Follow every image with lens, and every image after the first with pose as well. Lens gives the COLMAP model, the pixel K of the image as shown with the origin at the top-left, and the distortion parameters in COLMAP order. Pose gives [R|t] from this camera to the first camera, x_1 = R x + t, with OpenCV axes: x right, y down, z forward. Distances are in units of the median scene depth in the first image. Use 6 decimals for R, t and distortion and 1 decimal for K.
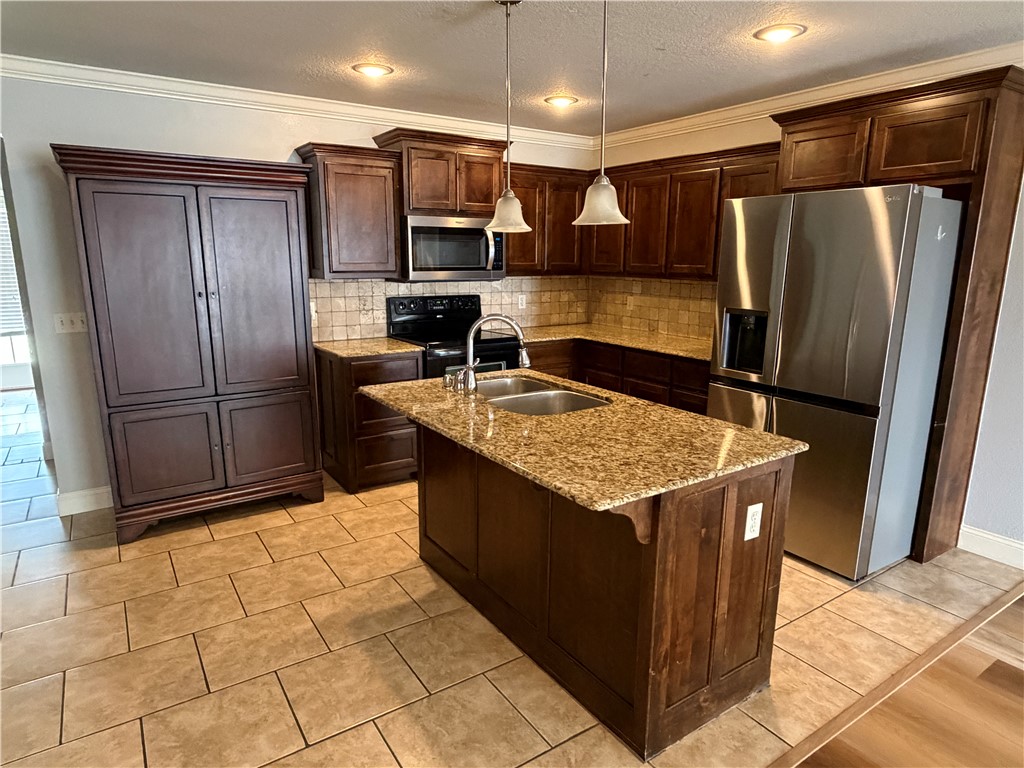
lens RADIAL K [[618.3, 0, 513.7], [0, 618.3, 385.2], [0, 0, 1]] dist [0.004192, 0.001263]
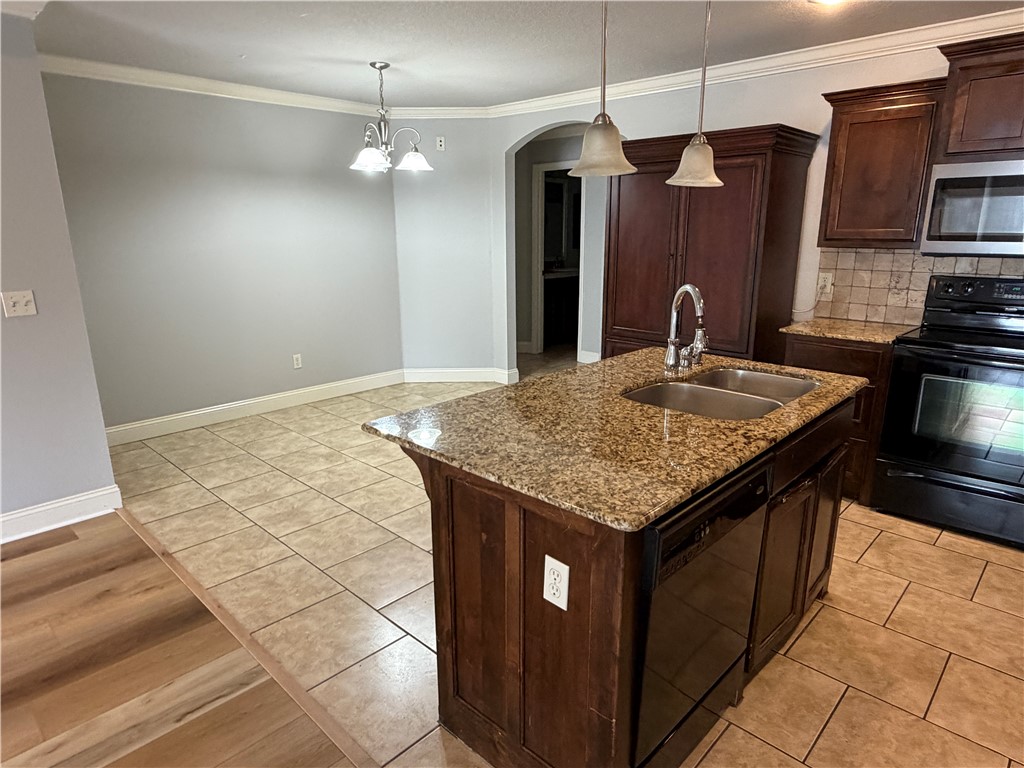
lens RADIAL K [[618.3, 0, 513.2], [0, 618.3, 386.5], [0, 0, 1]] dist [0.004192, 0.001263]
pose [[0.211168, 0.236241, -0.948472, 0.901967], [-0.196136, 0.960858, 0.195658, -0.115739], [0.957569, 0.144713, 0.249238, 0.664922]]
